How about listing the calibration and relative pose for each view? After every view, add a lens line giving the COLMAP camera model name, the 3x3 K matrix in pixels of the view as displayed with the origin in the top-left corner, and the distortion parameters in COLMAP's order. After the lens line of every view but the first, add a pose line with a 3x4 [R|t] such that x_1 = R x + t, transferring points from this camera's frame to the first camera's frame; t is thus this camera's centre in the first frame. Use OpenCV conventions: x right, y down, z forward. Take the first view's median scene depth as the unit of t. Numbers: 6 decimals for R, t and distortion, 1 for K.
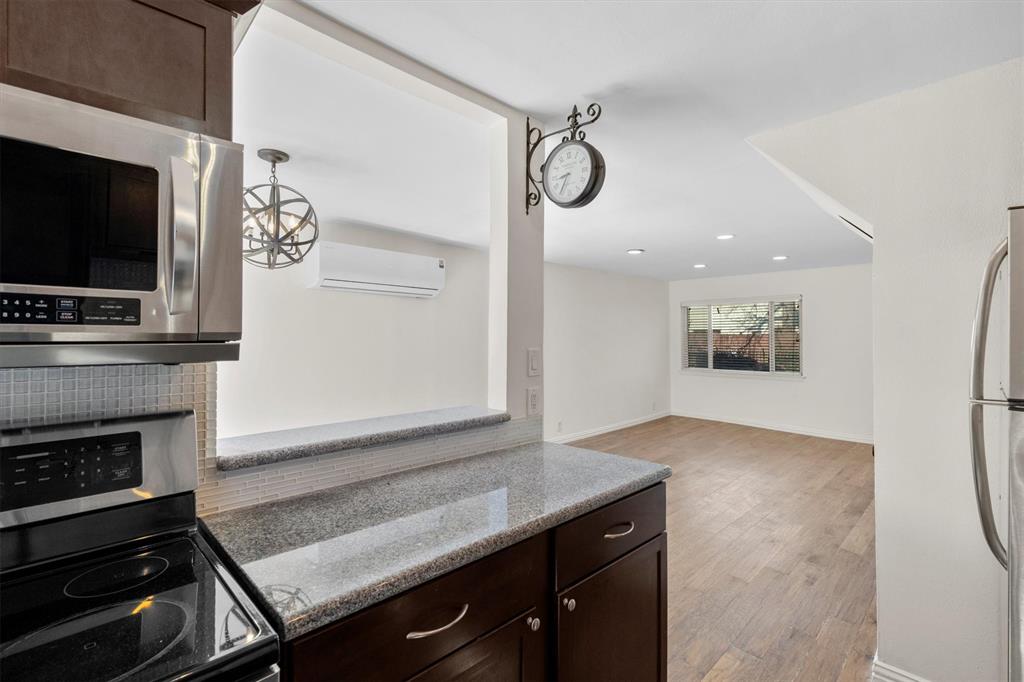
lens RADIAL K [[464.4, 0, 511.1], [0, 464.4, 335.0], [0, 0, 1]] dist [0.010460, -0.002886]
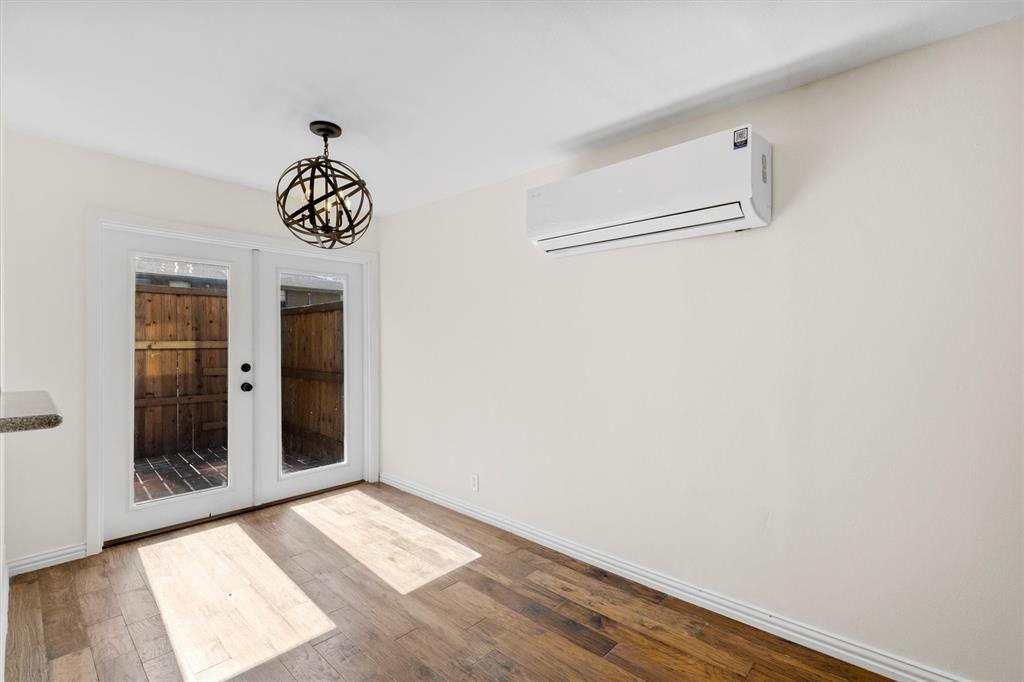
lens RADIAL K [[464.4, 0, 509.0], [0, 464.4, 341.5], [0, 0, 1]] dist [0.010460, -0.002886]
pose [[0.035855, -0.005565, -0.999341, 0.171742], [0.007524, 0.999958, -0.005298, 0.021172], [0.999329, -0.007329, 0.035896, 0.502549]]
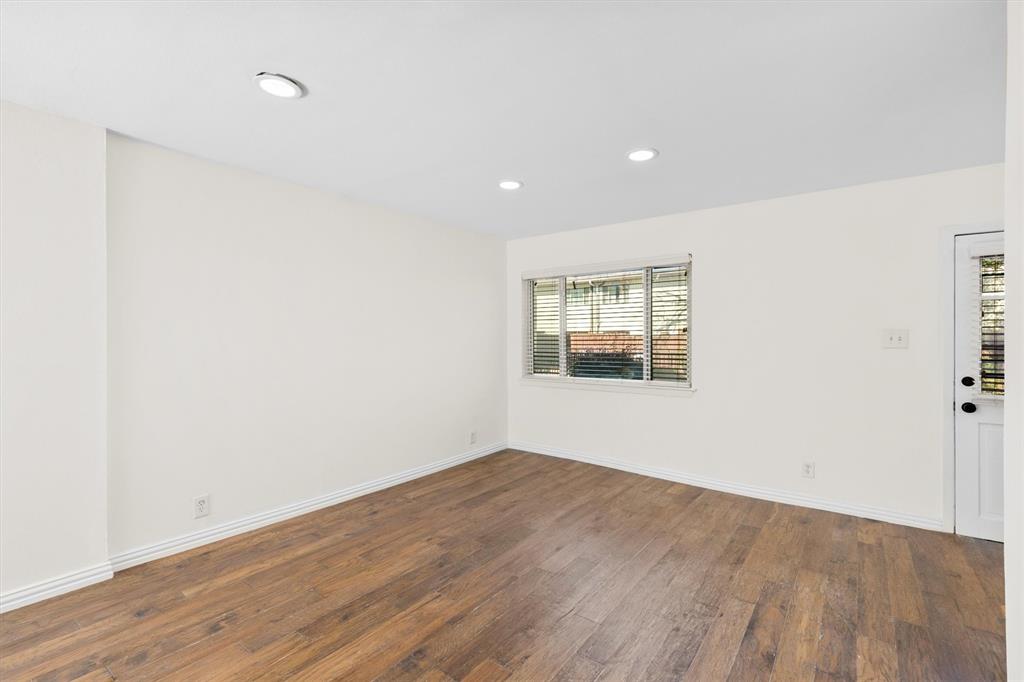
lens RADIAL K [[464.4, 0, 513.3], [0, 464.4, 341.1], [0, 0, 1]] dist [0.010460, -0.002886]
pose [[0.988163, 0.001662, 0.153397, 0.305306], [-0.002558, 0.999981, 0.005643, 0.024098], [-0.153385, -0.005969, 0.988148, 0.441270]]
